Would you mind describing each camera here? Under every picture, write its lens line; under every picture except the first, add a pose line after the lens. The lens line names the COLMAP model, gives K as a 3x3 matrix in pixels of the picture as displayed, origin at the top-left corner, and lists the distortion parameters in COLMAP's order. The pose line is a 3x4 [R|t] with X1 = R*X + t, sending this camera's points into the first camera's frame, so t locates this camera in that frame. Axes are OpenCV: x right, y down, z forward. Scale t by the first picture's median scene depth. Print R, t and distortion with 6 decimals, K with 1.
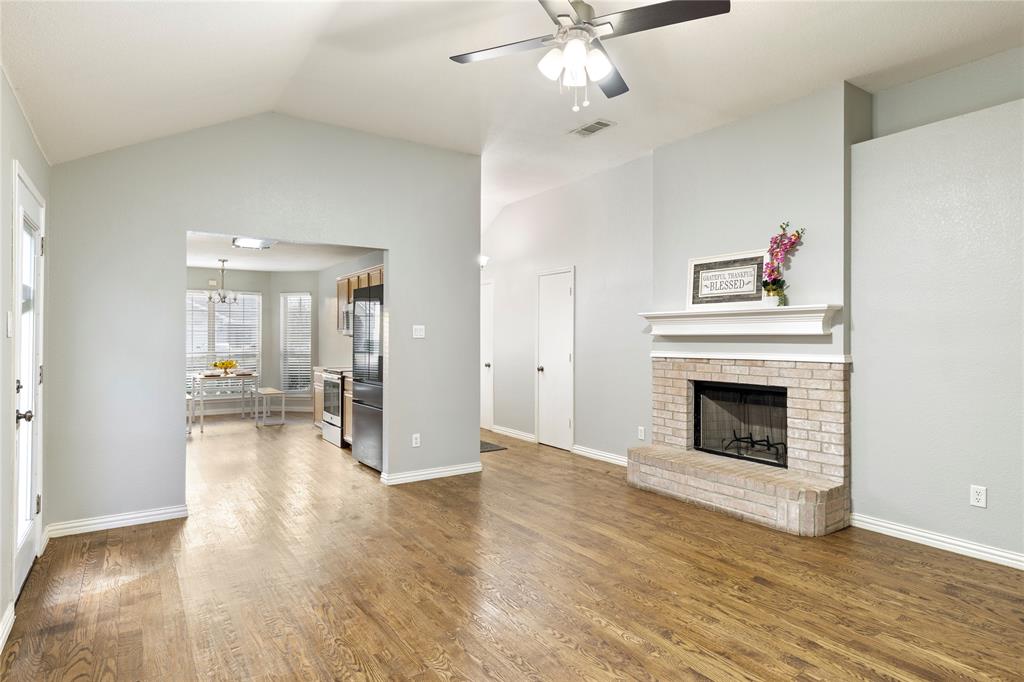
lens RADIAL K [[569.5, 0, 515.2], [0, 569.5, 340.7], [0, 0, 1]] dist [0.002252, -0.001739]
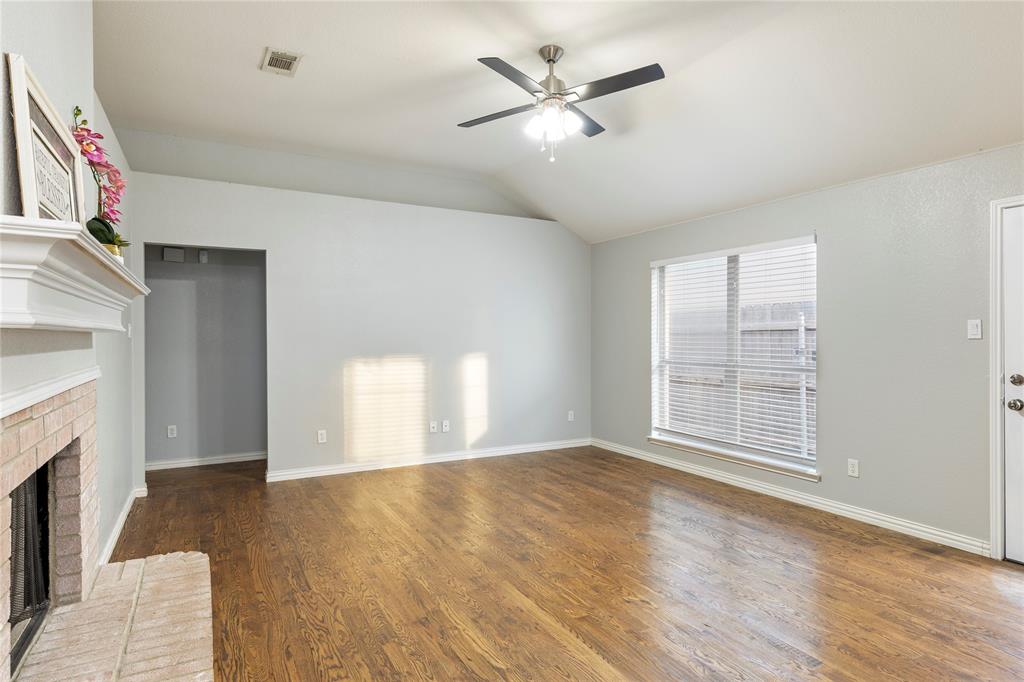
lens RADIAL K [[569.5, 0, 515.2], [0, 569.5, 340.7], [0, 0, 1]] dist [0.002252, -0.001739]
pose [[-0.995762, -0.001272, 0.091958, 0.067431], [-0.000409, 0.999956, 0.009406, -0.011384], [-0.091966, 0.009329, -0.995718, 2.182569]]
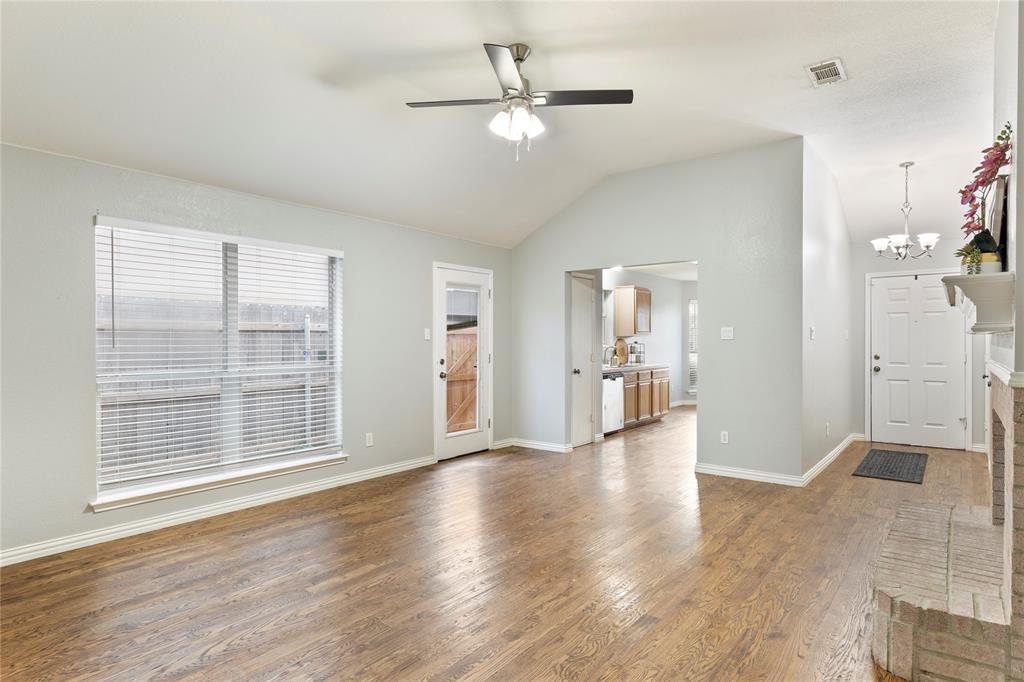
lens RADIAL K [[566.2, 0, 526.1], [0, 566.2, 340.6], [0, 0, 1]] dist [0.005377, 0.000120]
pose [[0.316194, 0.002828, -0.948690, 1.263815], [-0.002893, 0.999994, 0.002016, -0.006776], [0.948690, 0.002107, 0.316200, 0.583143]]
